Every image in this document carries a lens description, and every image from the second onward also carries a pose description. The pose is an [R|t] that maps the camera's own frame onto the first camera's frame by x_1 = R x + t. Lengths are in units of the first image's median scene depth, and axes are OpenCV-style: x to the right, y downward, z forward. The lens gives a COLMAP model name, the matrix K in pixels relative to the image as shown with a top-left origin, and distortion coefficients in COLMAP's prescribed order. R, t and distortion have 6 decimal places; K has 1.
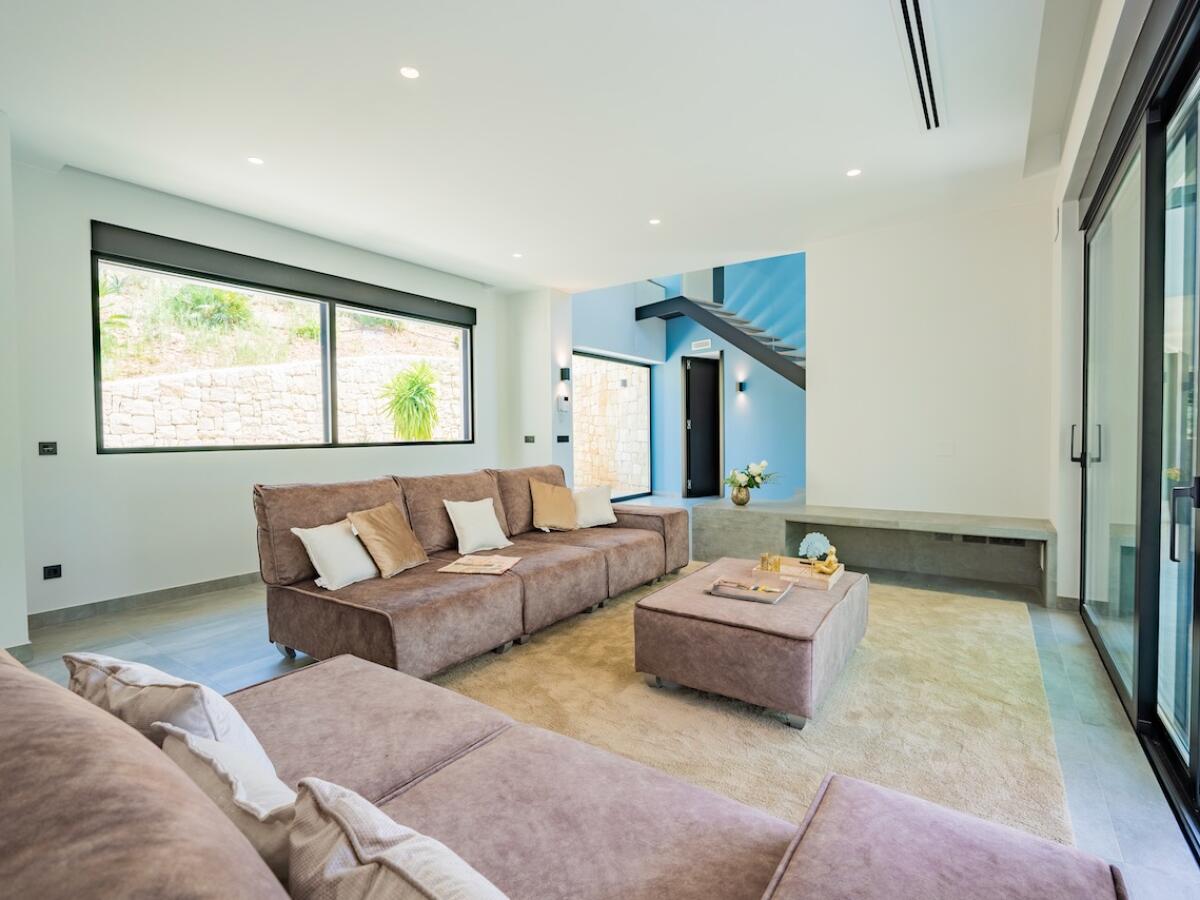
lens RADIAL K [[583.4, 0, 600.0], [0, 583.4, 450.0], [0, 0, 1]] dist [0.000421, -0.000199]
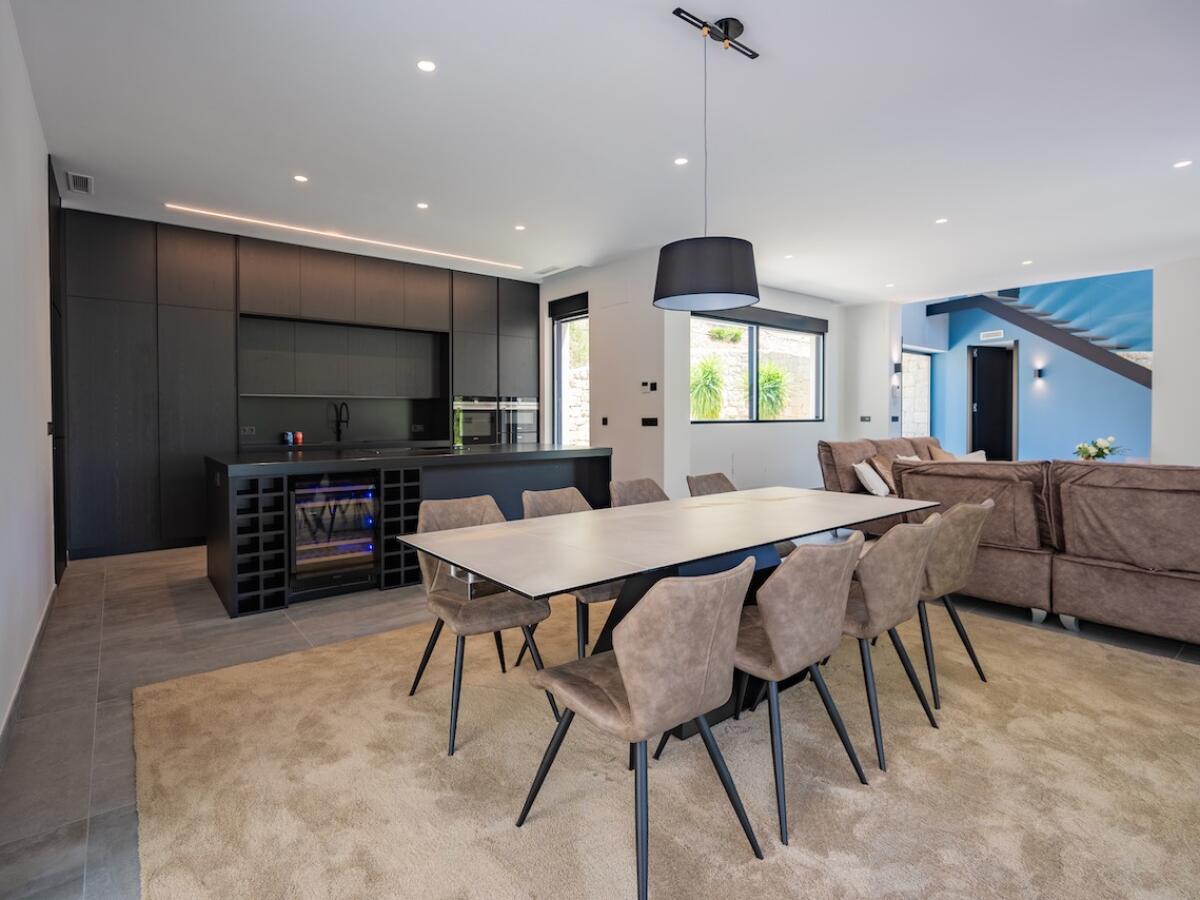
lens RADIAL K [[585.0, 0, 596.8], [0, 585.0, 426.8], [0, 0, 1]] dist [0.003055, 0.000795]
pose [[0.955498, 0.011192, -0.294787, -0.308840], [-0.013486, 0.999893, -0.005752, 0.014427], [0.294691, 0.009471, 0.955546, -0.411155]]
